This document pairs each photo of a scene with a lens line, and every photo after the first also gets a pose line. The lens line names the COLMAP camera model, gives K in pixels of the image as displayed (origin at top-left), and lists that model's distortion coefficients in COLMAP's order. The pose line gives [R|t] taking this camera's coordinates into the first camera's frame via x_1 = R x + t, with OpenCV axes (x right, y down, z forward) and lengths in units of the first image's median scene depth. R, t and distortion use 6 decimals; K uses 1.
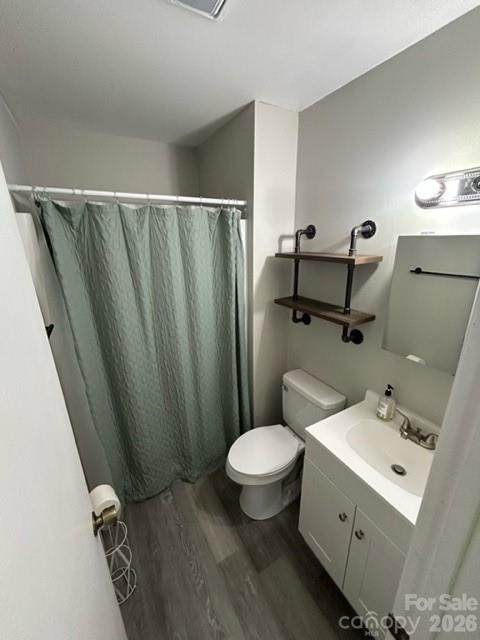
lens RADIAL K [[257.4, 0, 242.5], [0, 257.4, 318.7], [0, 0, 1]] dist [-0.002884, 0.000056]
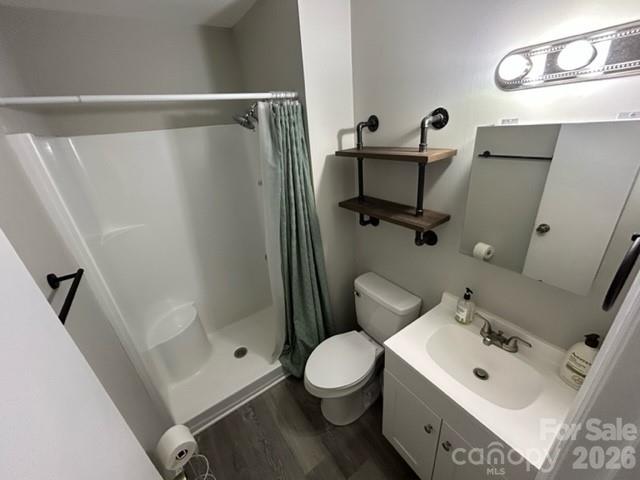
lens RADIAL K [[257.4, 0, 320.1], [0, 257.4, 237.9], [0, 0, 1]] dist [-0.002884, 0.000056]
pose [[0.994114, -0.098841, 0.044358, 0.006210], [0.093200, 0.988985, 0.114992, -0.075042], [-0.055235, -0.110181, 0.992376, 0.098866]]
